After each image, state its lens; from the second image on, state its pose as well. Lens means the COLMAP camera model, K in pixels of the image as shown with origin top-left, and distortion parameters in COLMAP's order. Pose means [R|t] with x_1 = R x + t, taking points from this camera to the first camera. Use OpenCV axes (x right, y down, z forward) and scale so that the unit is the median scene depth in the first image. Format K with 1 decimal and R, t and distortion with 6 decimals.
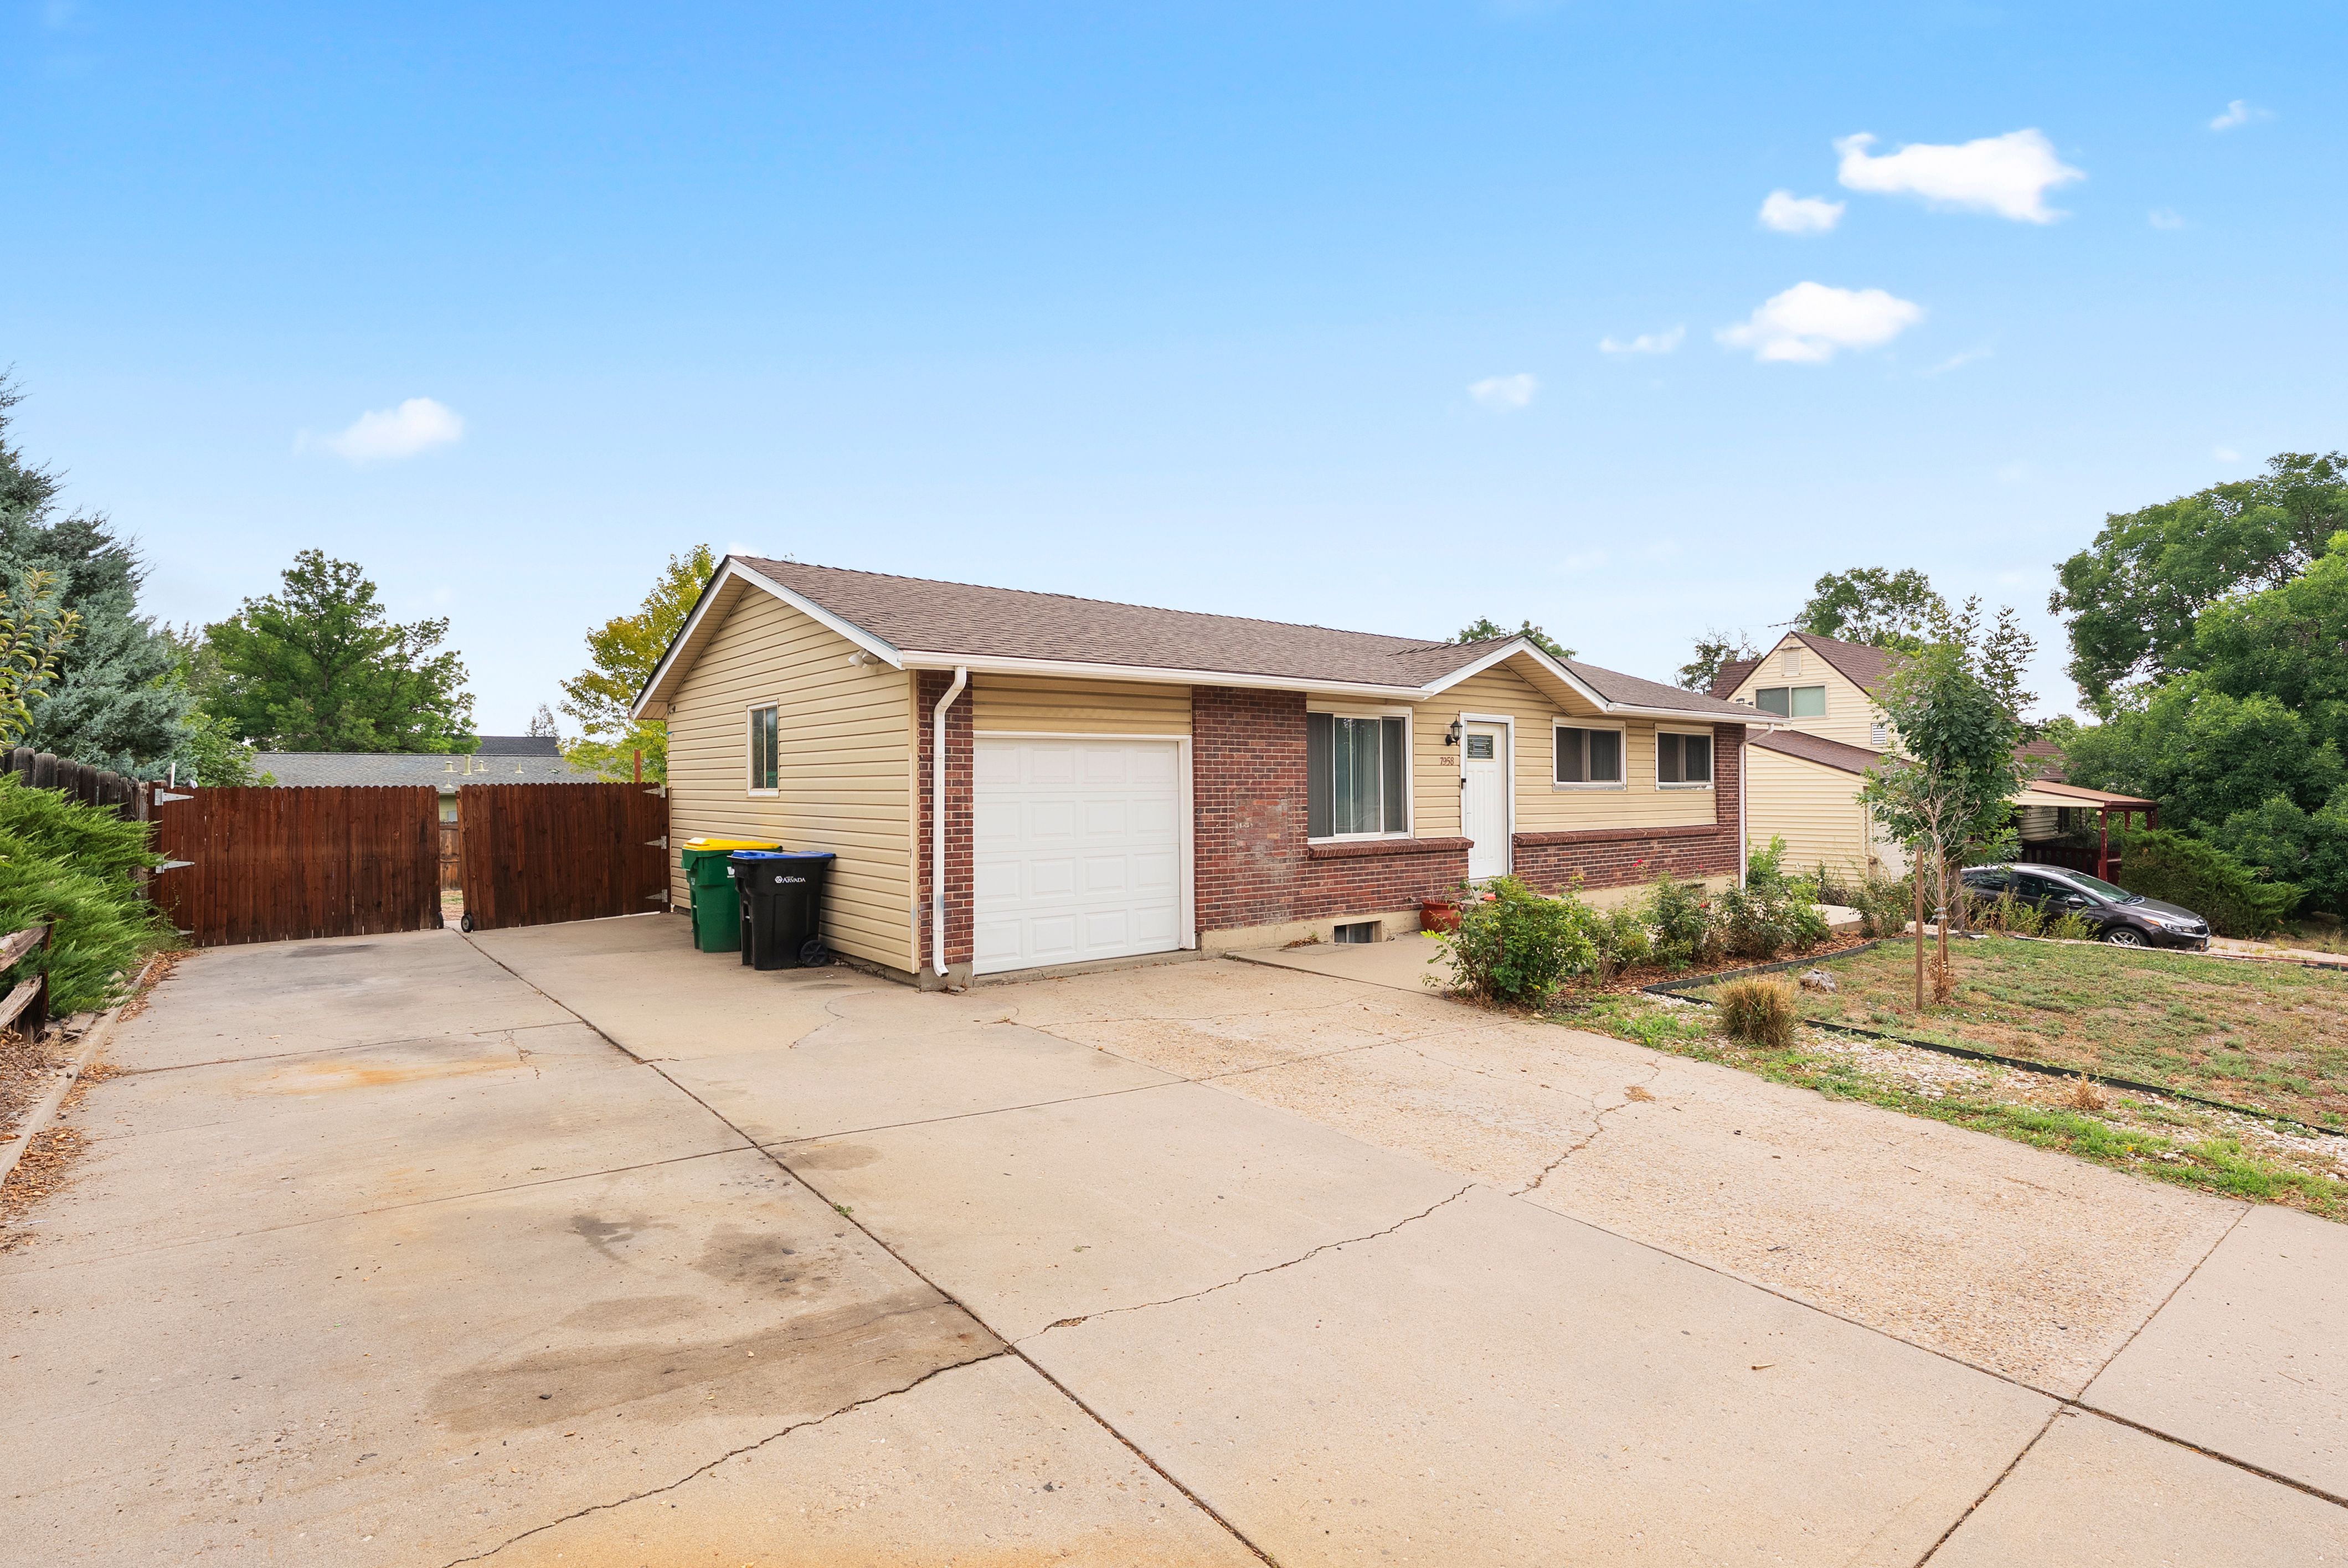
lens RADIAL K [[1134.9, 0, 1183.4], [0, 1134.9, 797.3], [0, 0, 1]] dist [0.001257, 0.002031]
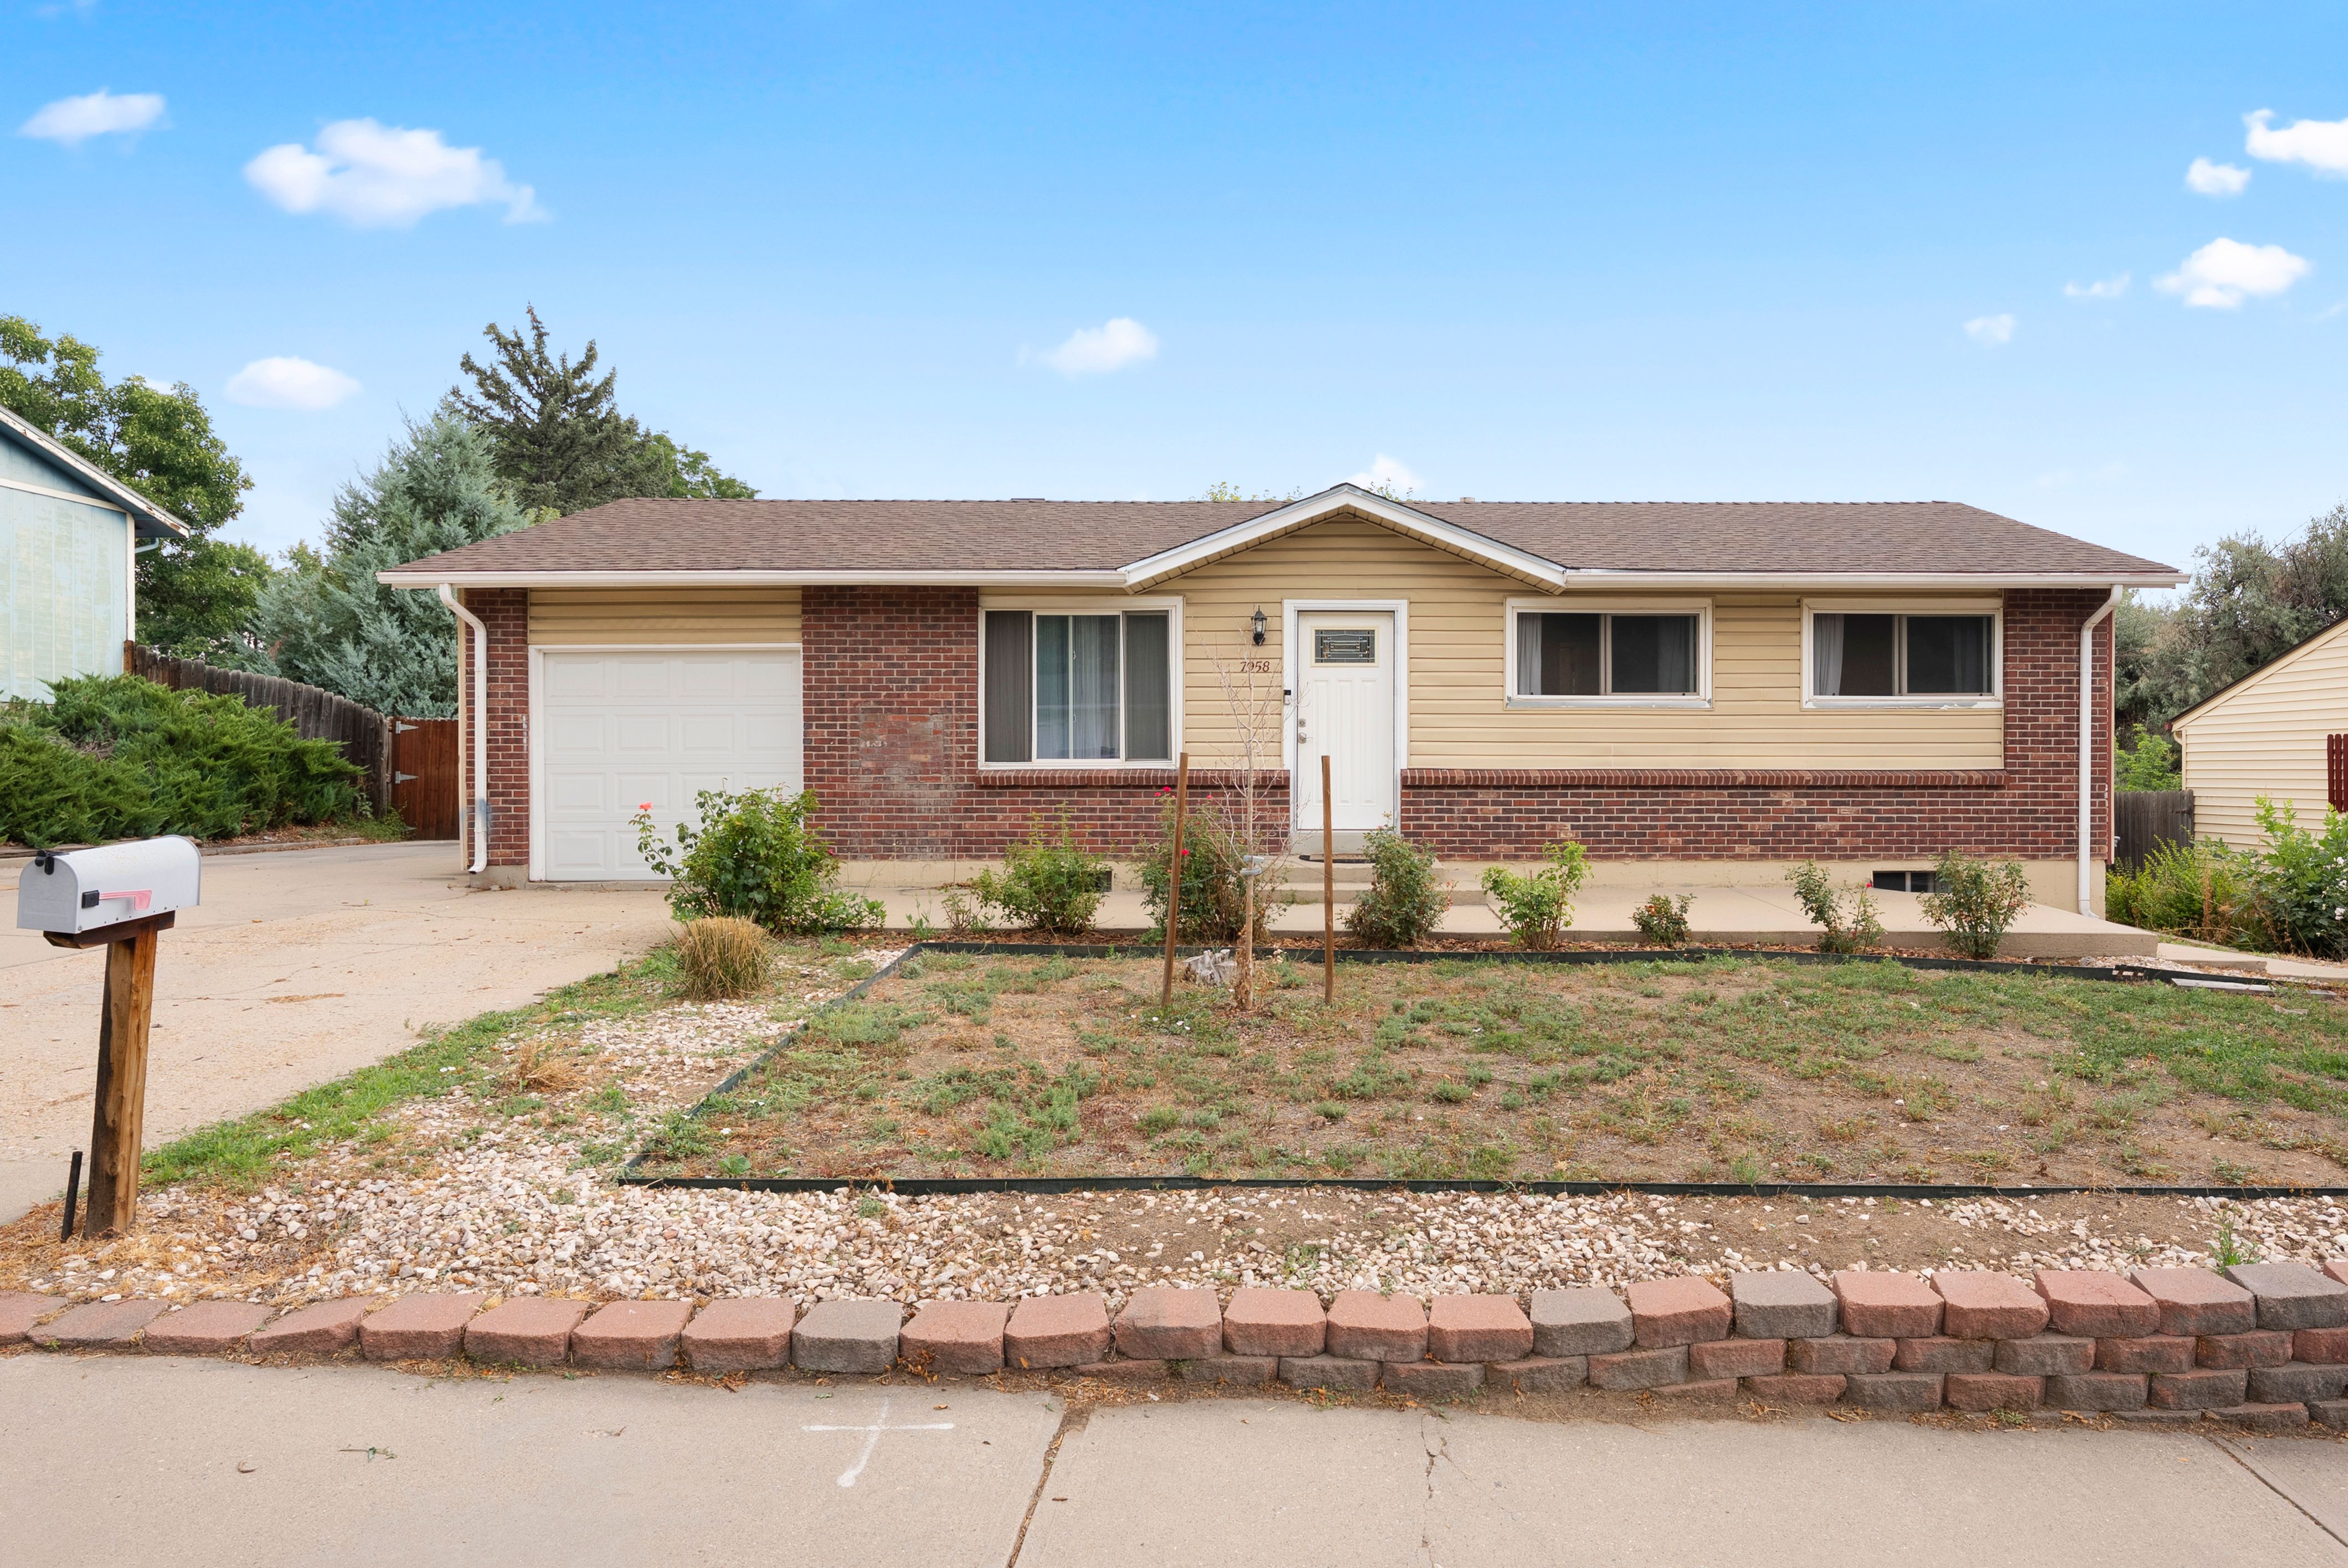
lens RADIAL K [[1356.5, 0, 1171.7], [0, 1356.5, 779.2], [0, 0, 1]] dist [0.005288, -0.002419]
pose [[0.783509, 0.013168, -0.621240, 0.779766], [-0.008623, 0.999910, 0.010320, 0.034671], [0.621320, -0.002729, 0.783552, 0.287759]]
